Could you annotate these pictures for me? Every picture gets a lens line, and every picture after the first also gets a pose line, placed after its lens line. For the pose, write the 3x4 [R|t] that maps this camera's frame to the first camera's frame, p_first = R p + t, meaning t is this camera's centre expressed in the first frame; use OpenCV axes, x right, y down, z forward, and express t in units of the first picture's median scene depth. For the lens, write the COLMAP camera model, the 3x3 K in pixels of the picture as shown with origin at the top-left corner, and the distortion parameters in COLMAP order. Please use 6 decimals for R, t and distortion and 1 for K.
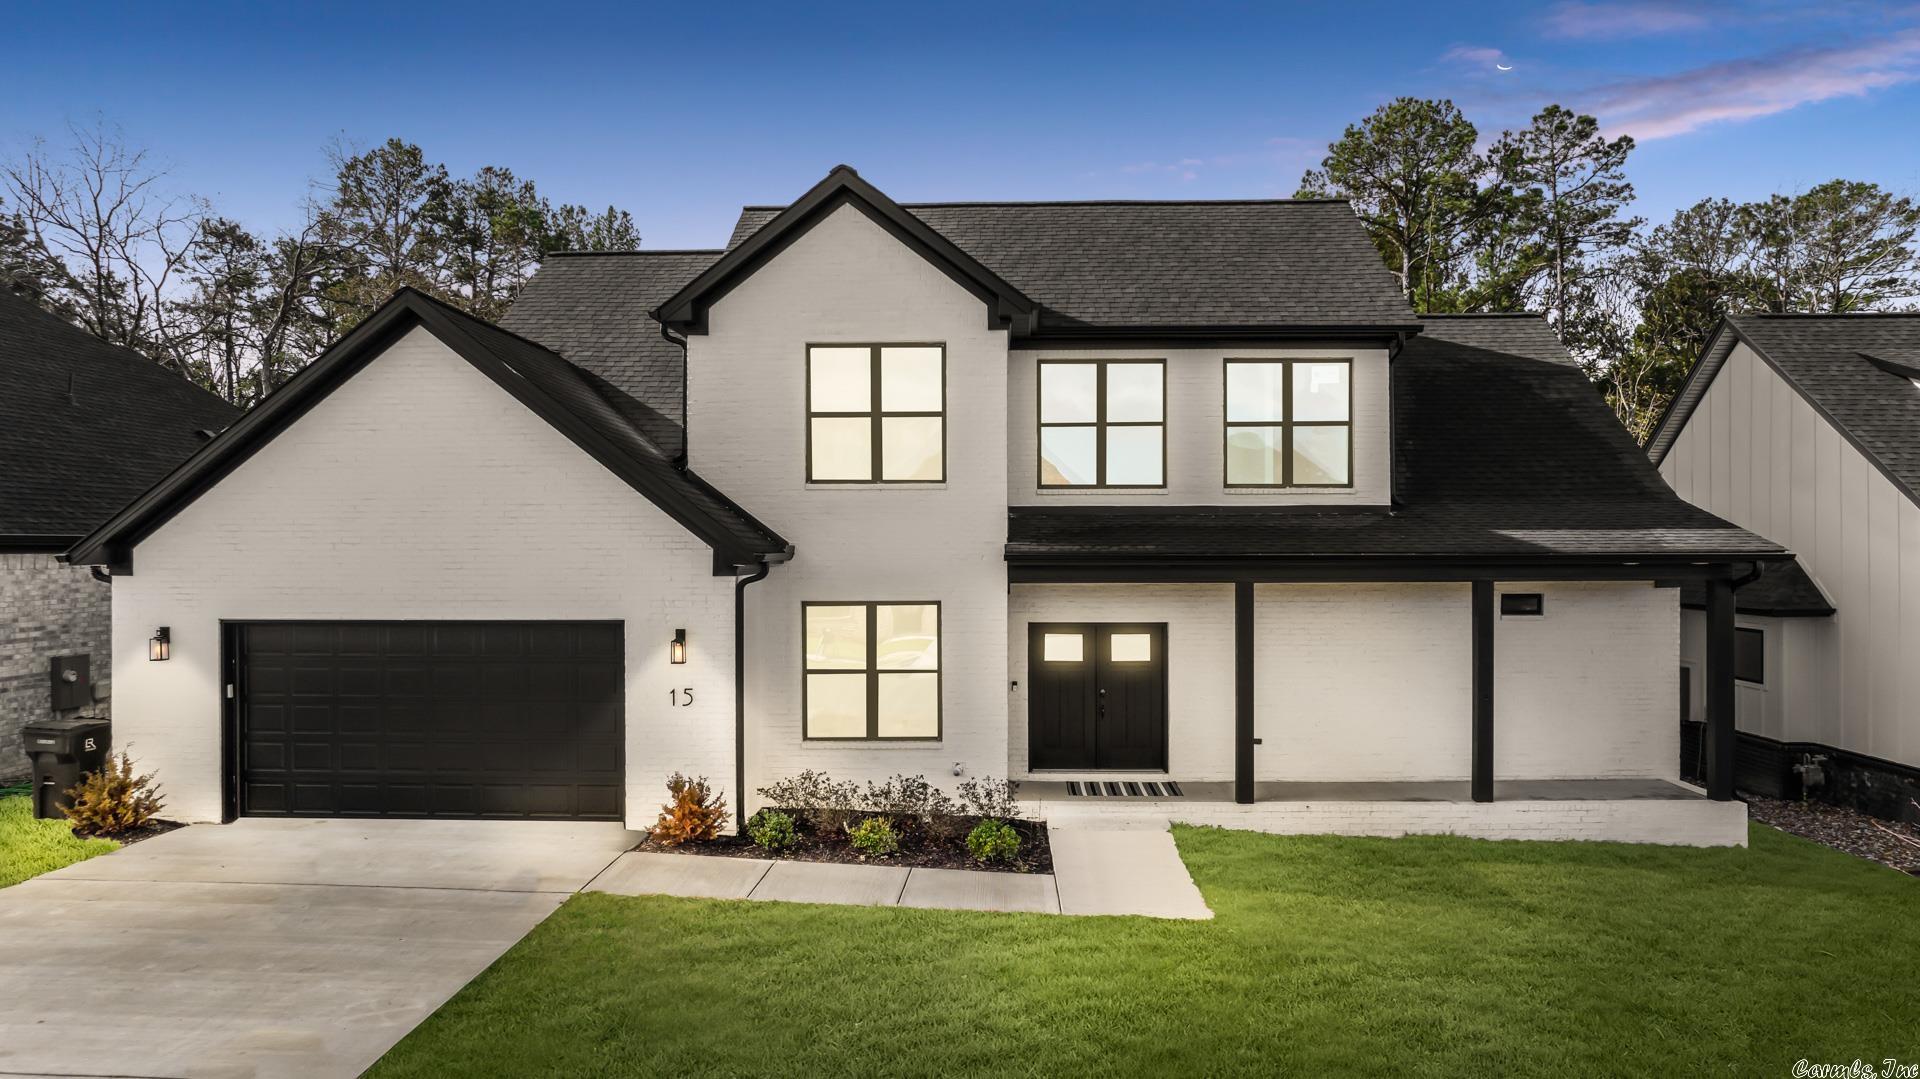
lens RADIAL K [[1432.2, 0, 928.2], [0, 1432.2, 535.8], [0, 0, 1]] dist [-0.052937, 0.070421]
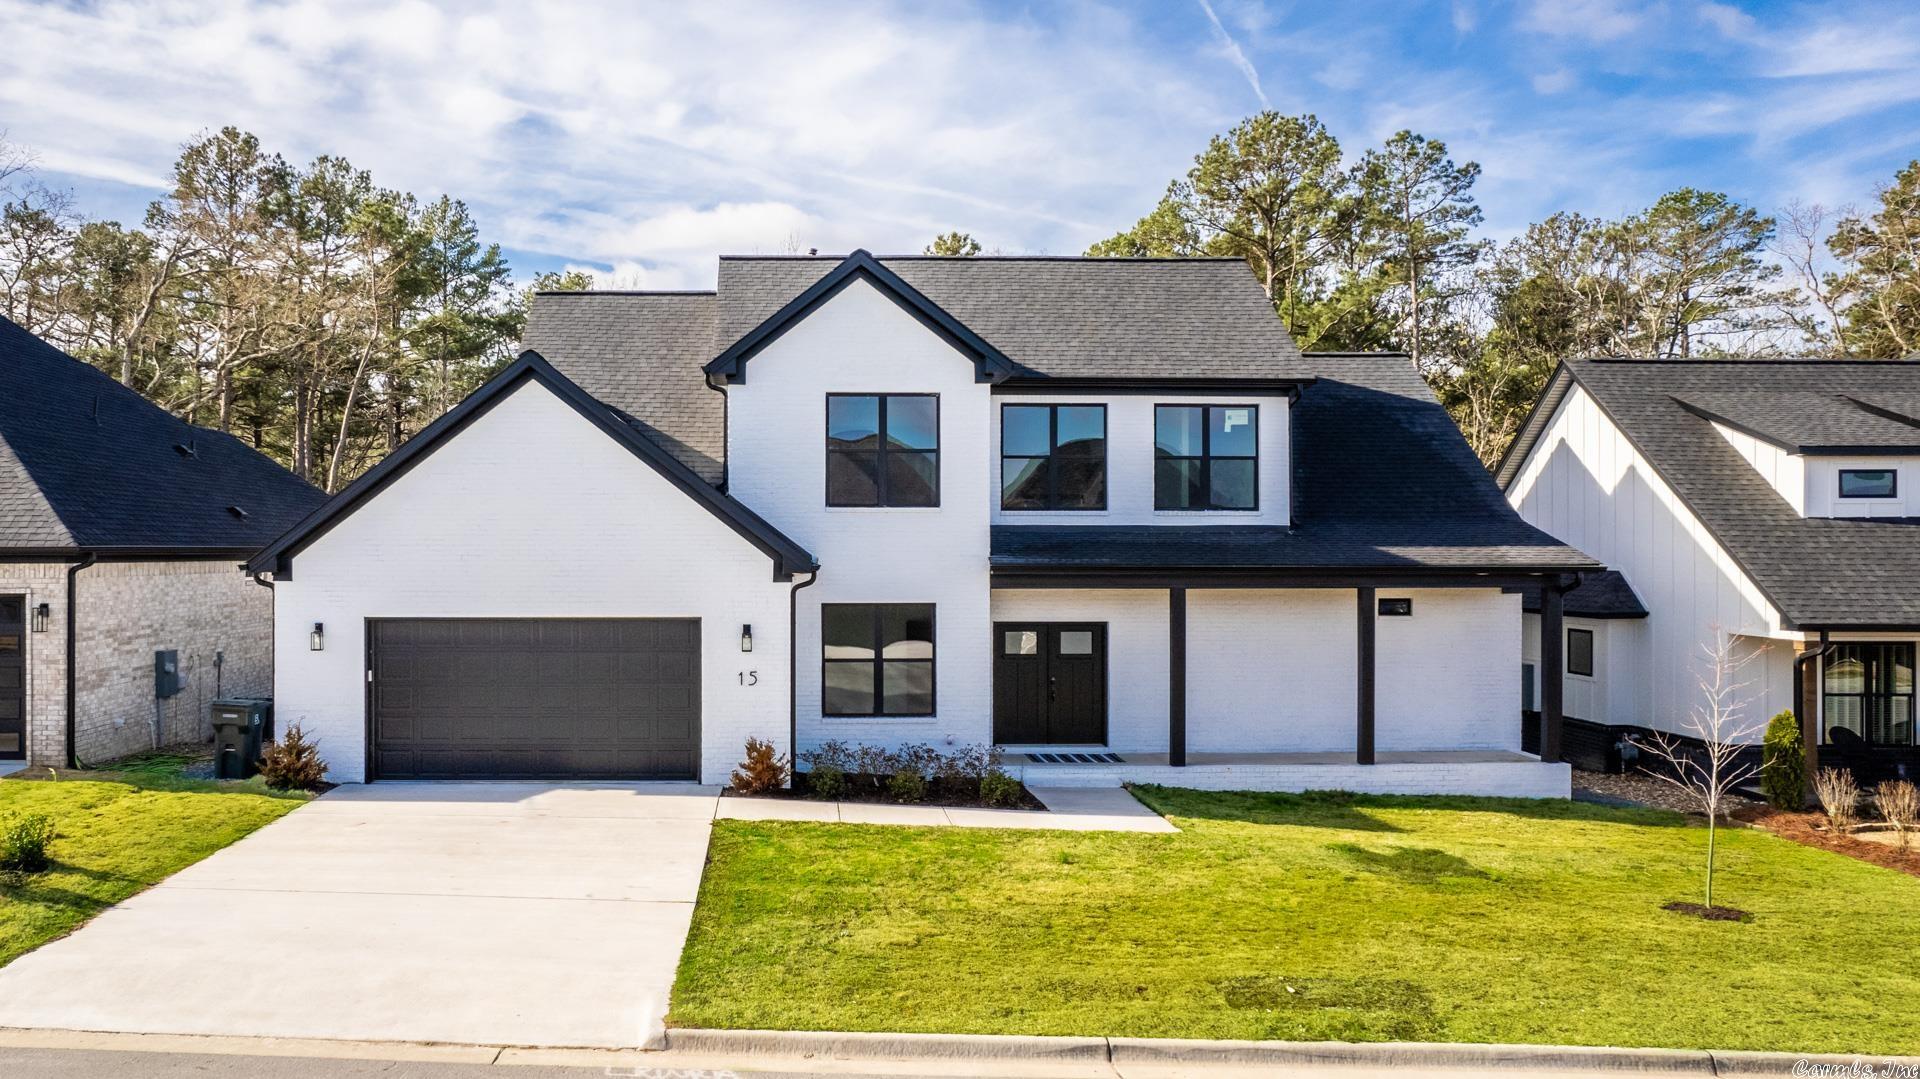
lens RADIAL K [[1390.7, 0, 905.1], [0, 1390.7, 542.3], [0, 0, 1]] dist [-0.021452, 0.001835]
pose [[0.997957, 0.003805, 0.063770, -0.089345], [-0.003701, 0.999992, -0.001756, -0.004227], [-0.063776, 0.001516, 0.997963, -0.183305]]
